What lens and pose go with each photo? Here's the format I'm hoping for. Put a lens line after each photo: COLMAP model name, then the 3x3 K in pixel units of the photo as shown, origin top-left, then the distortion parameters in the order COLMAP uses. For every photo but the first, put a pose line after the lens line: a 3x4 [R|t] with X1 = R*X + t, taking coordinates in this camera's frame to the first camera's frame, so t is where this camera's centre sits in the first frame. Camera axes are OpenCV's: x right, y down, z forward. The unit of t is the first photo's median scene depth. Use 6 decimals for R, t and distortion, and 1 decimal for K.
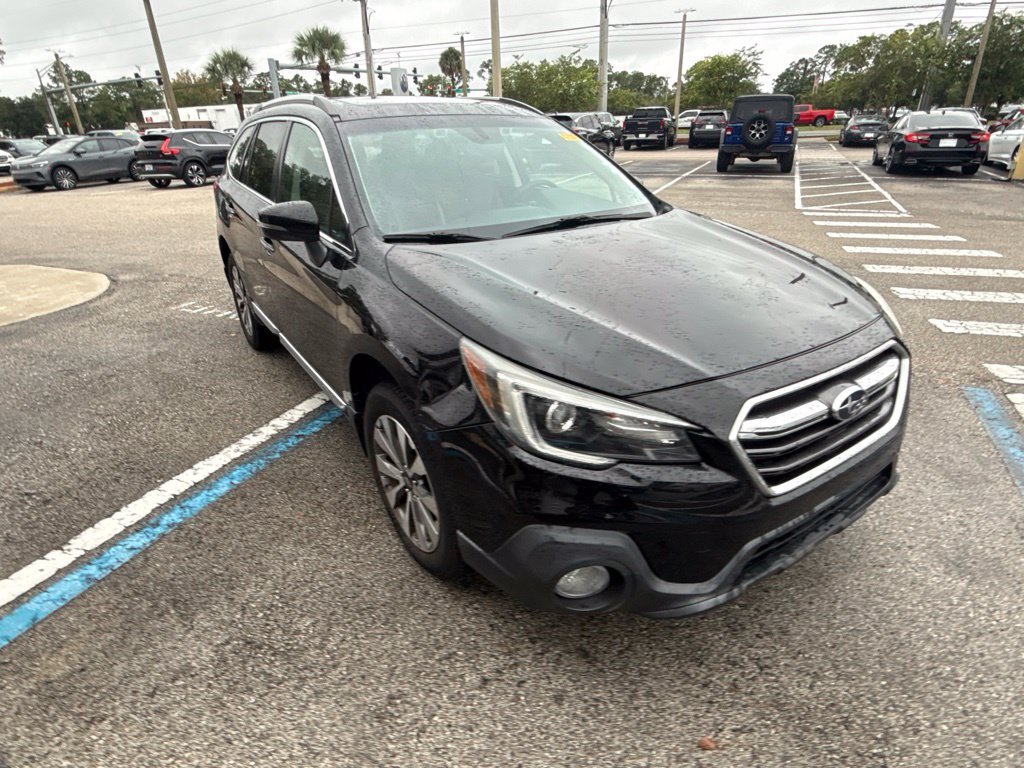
lens RADIAL K [[565.9, 0, 510.2], [0, 565.9, 387.3], [0, 0, 1]] dist [0.002409, -0.001948]
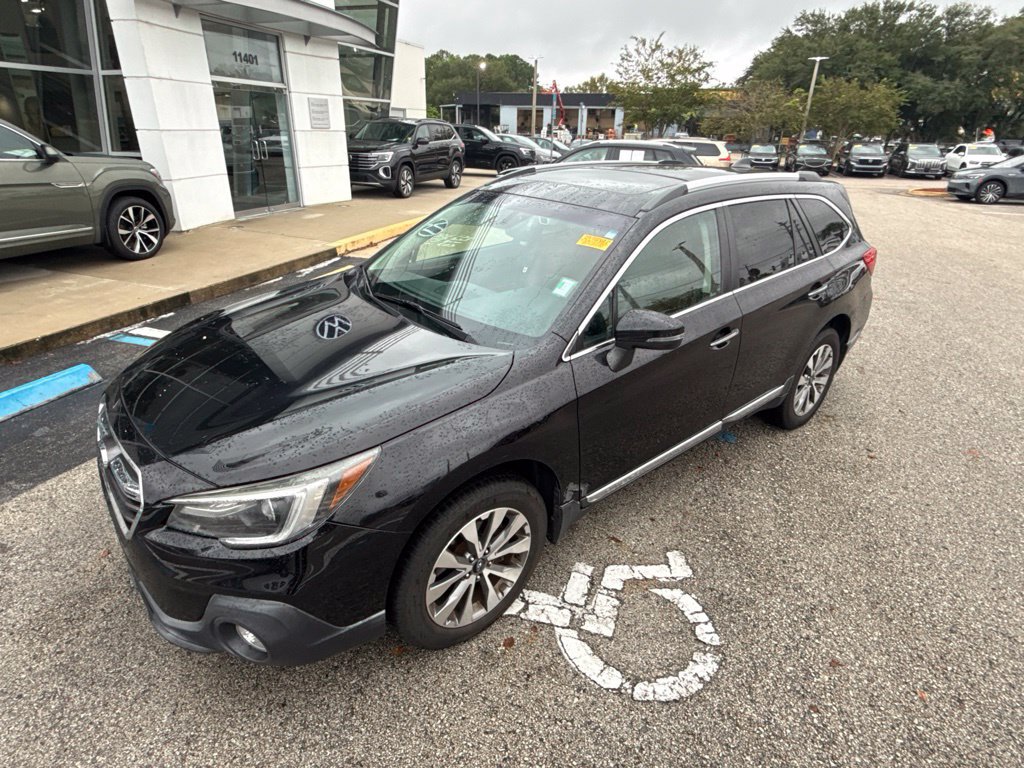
lens RADIAL K [[565.9, 0, 509.0], [0, 565.9, 385.7], [0, 0, 1]] dist [0.002409, -0.001948]
pose [[0.099369, 0.441063, -0.891958, 0.147254], [-0.441538, 0.822856, 0.357704, -0.081009], [0.891723, 0.358288, 0.276512, 0.116161]]
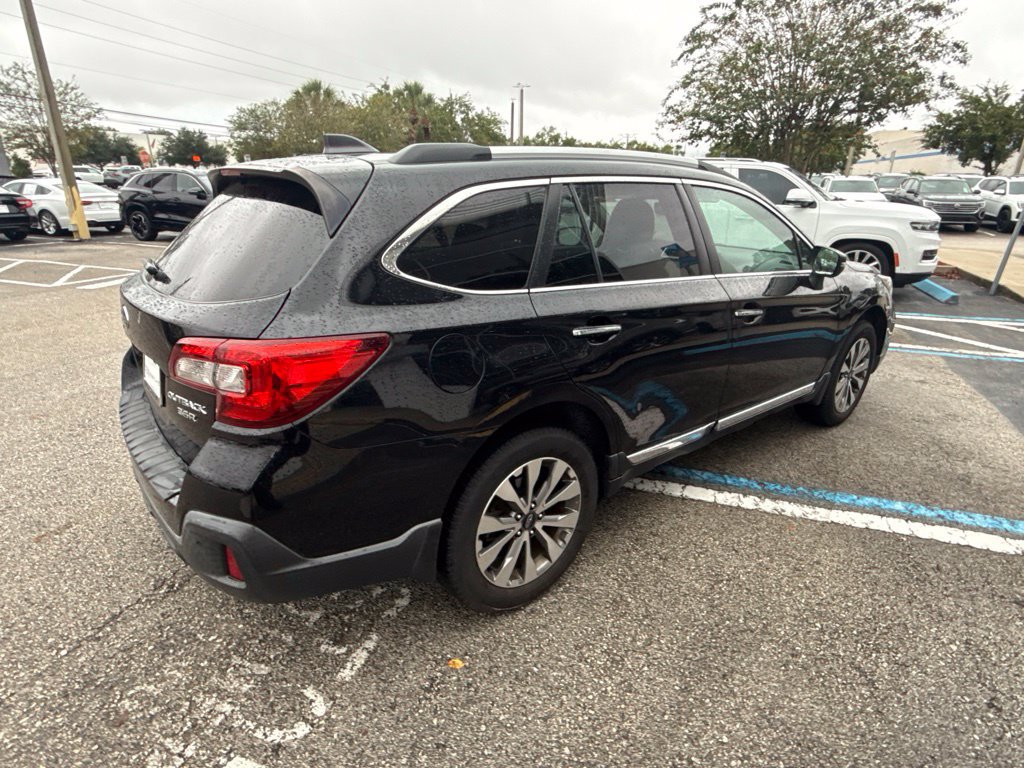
lens RADIAL K [[565.9, 0, 508.9], [0, 565.9, 380.4], [0, 0, 1]] dist [0.002409, -0.001948]
pose [[-0.082748, -0.311685, 0.946576, -0.200177], [0.415533, 0.852534, 0.317045, -0.094389], [-0.905806, 0.419568, 0.058970, 0.206233]]
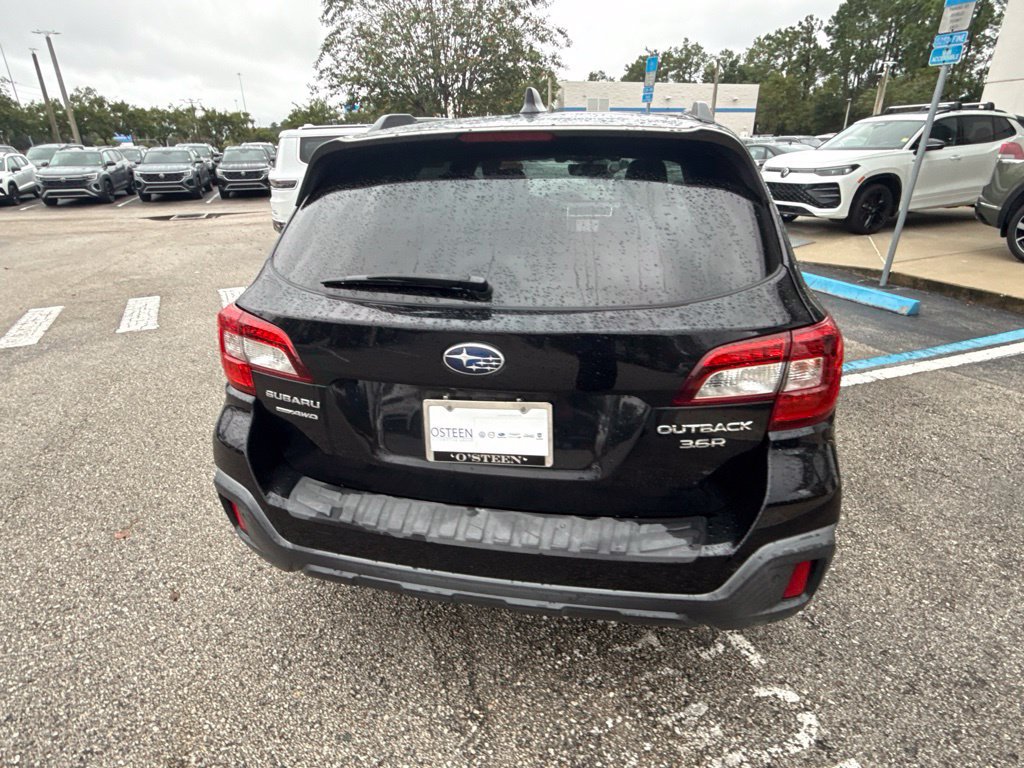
lens RADIAL K [[565.9, 0, 508.7], [0, 565.9, 382.0], [0, 0, 1]] dist [0.002409, -0.001948]
pose [[-0.690452, -0.243479, 0.681171, -0.144724], [0.337871, 0.724080, 0.601291, -0.137370], [-0.639624, 0.645311, -0.417679, 0.296587]]
